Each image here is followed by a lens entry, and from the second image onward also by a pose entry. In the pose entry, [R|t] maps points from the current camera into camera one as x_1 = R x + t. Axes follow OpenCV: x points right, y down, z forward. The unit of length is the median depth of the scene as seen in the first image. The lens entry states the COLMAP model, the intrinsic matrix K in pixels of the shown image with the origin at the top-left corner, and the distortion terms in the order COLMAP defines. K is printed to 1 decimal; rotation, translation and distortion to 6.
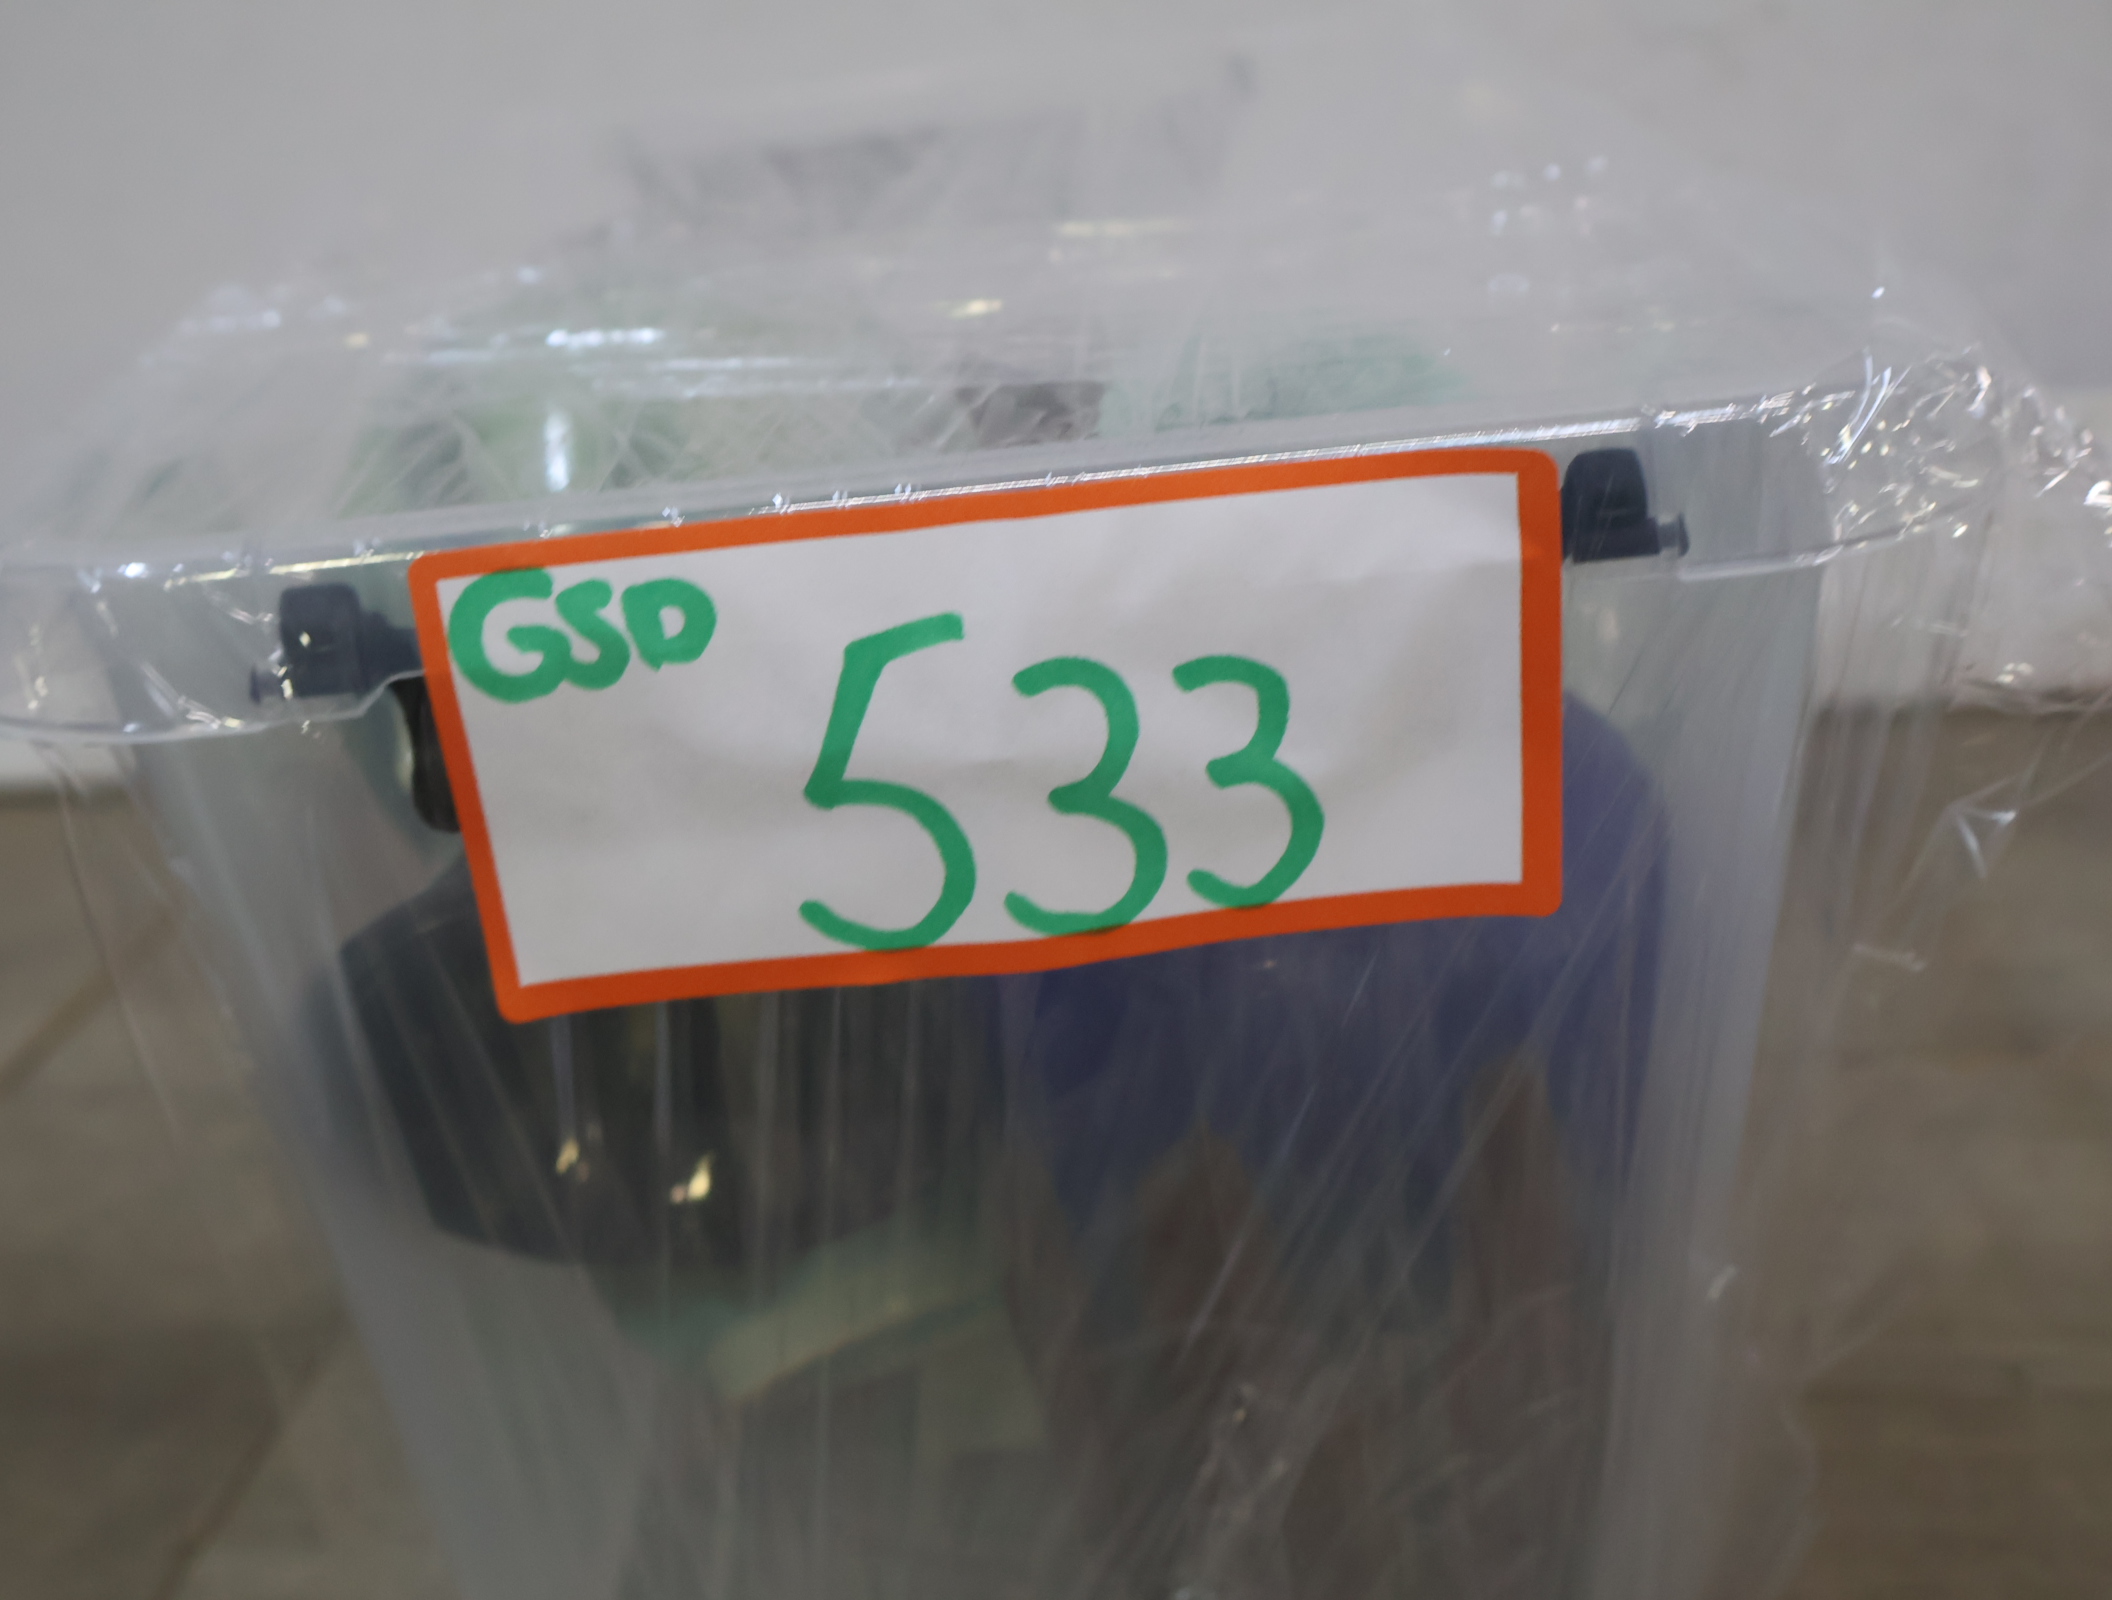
lens RADIAL K [[2662.9, 0, 1045.6], [0, 2662.9, 809.8], [0, 0, 1]] dist [0.000653, 0.000000]
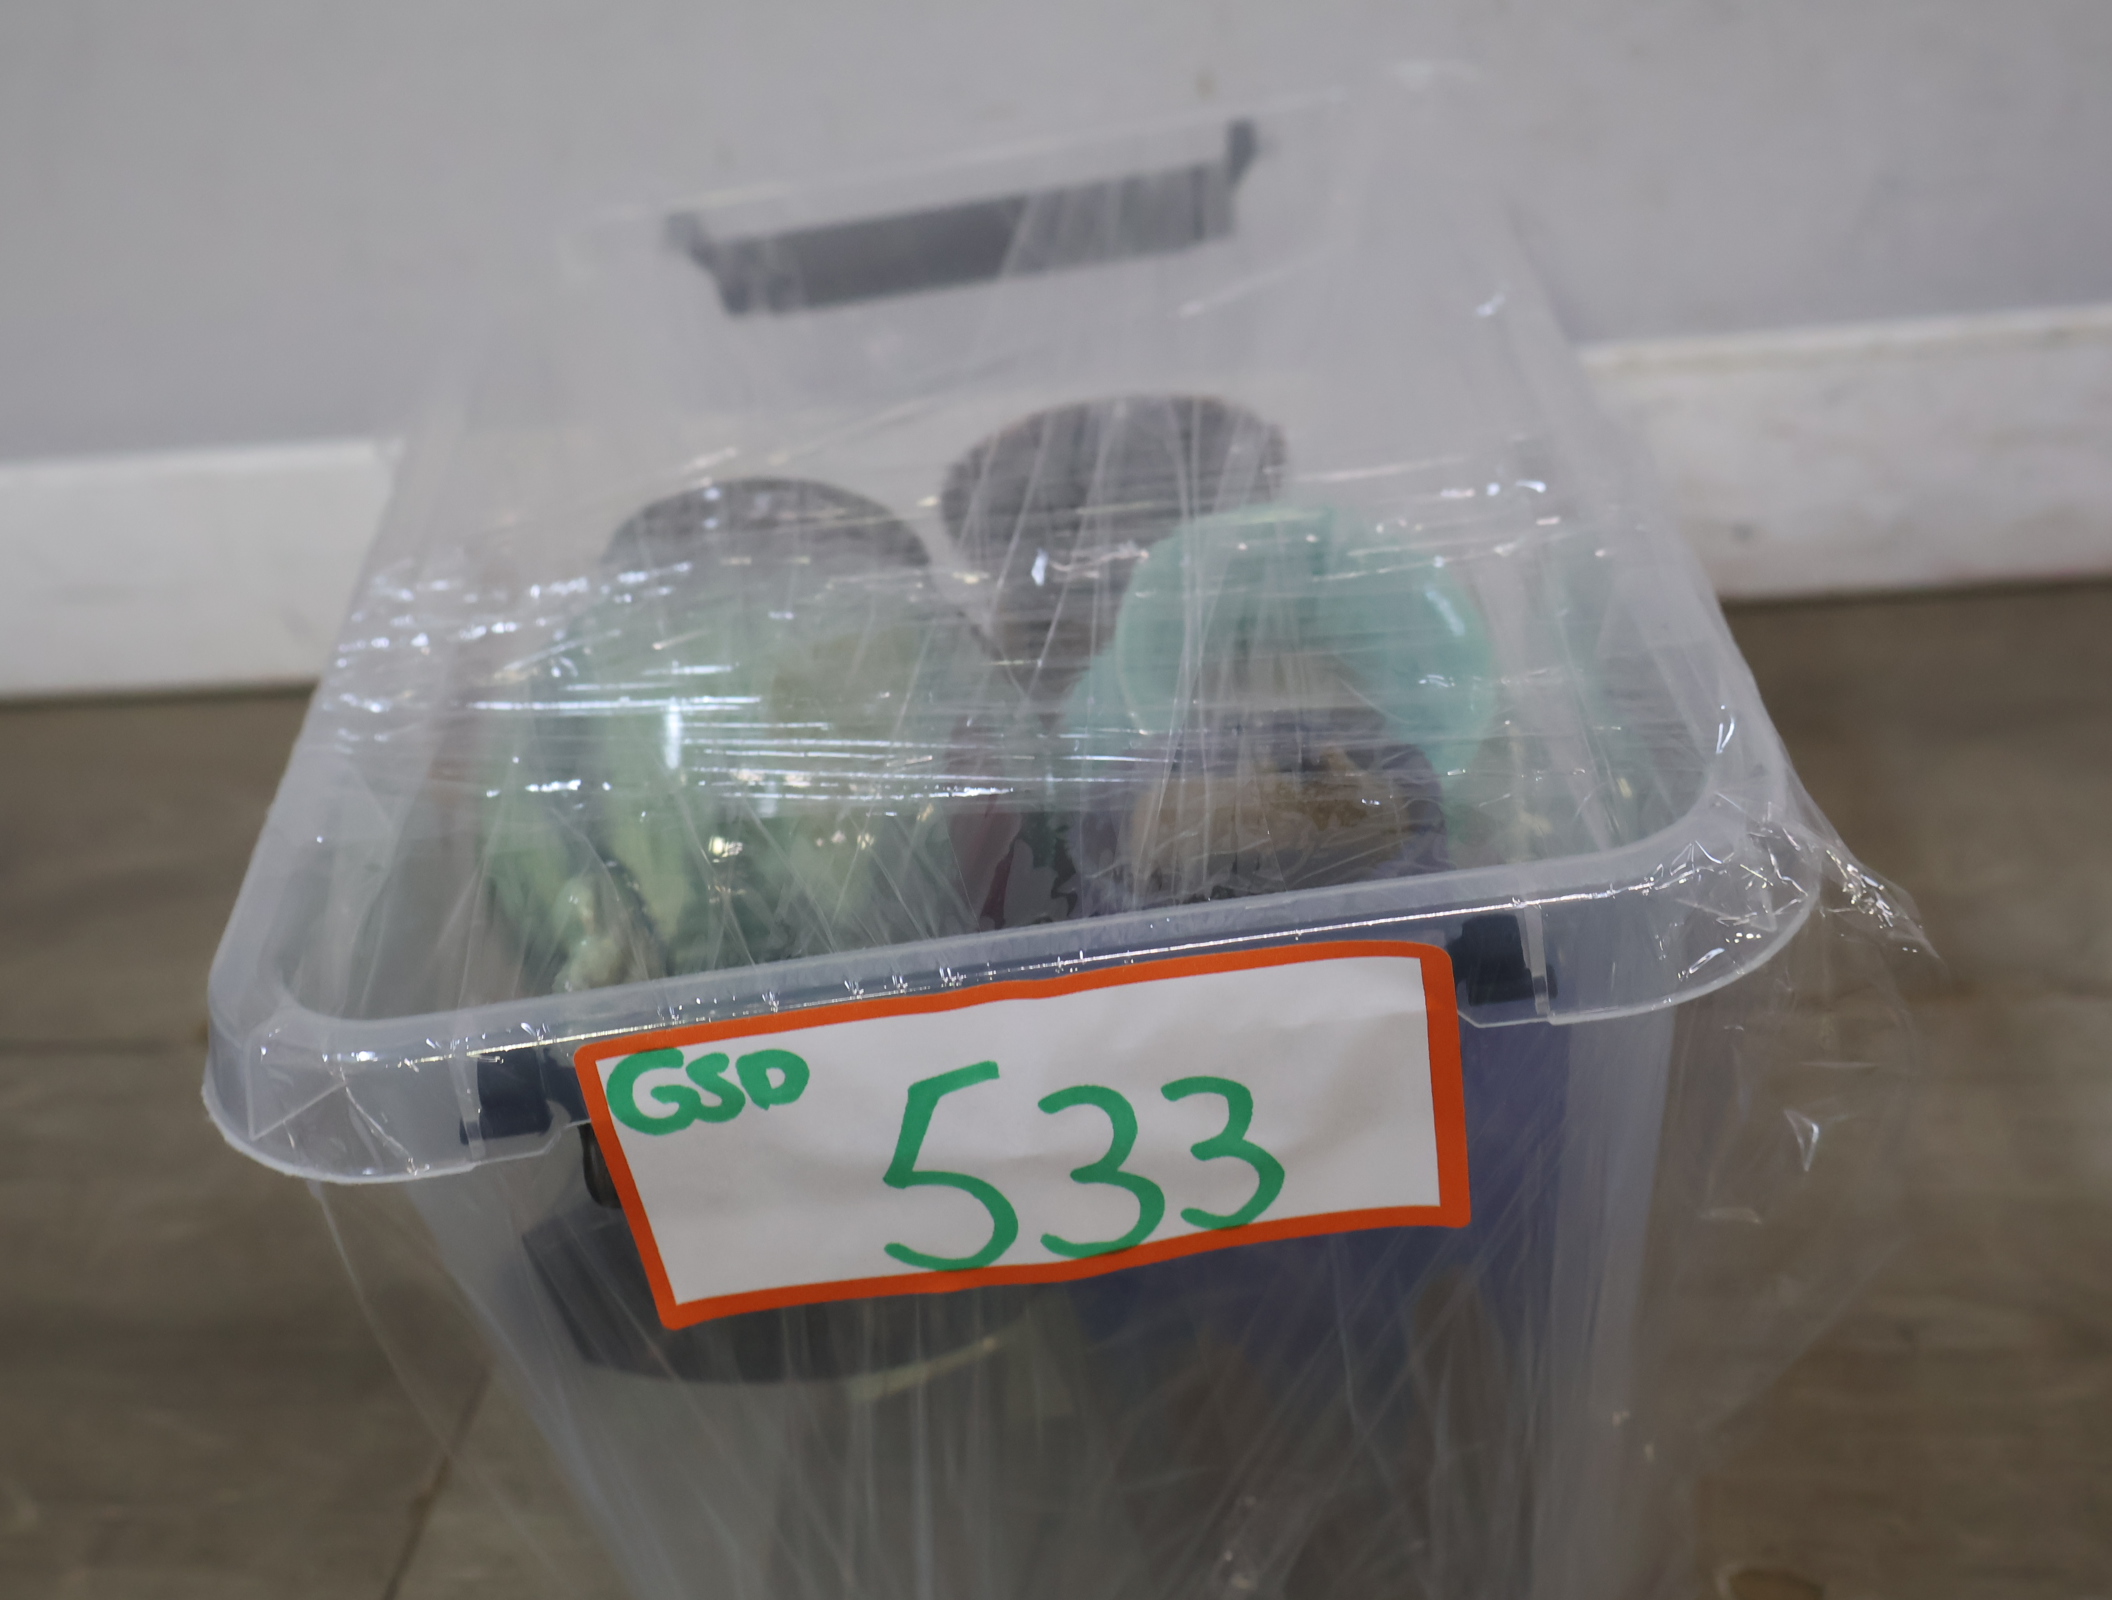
lens RADIAL K [[2662.9, 0, 1065.7], [0, 2662.9, 788.4], [0, 0, 1]] dist [0.000653, 0.000000]
pose [[0.998783, -0.037070, -0.032535, 0.048719], [0.042325, 0.982851, 0.179477, -0.429545], [0.025324, -0.180636, 0.983224, -0.250716]]
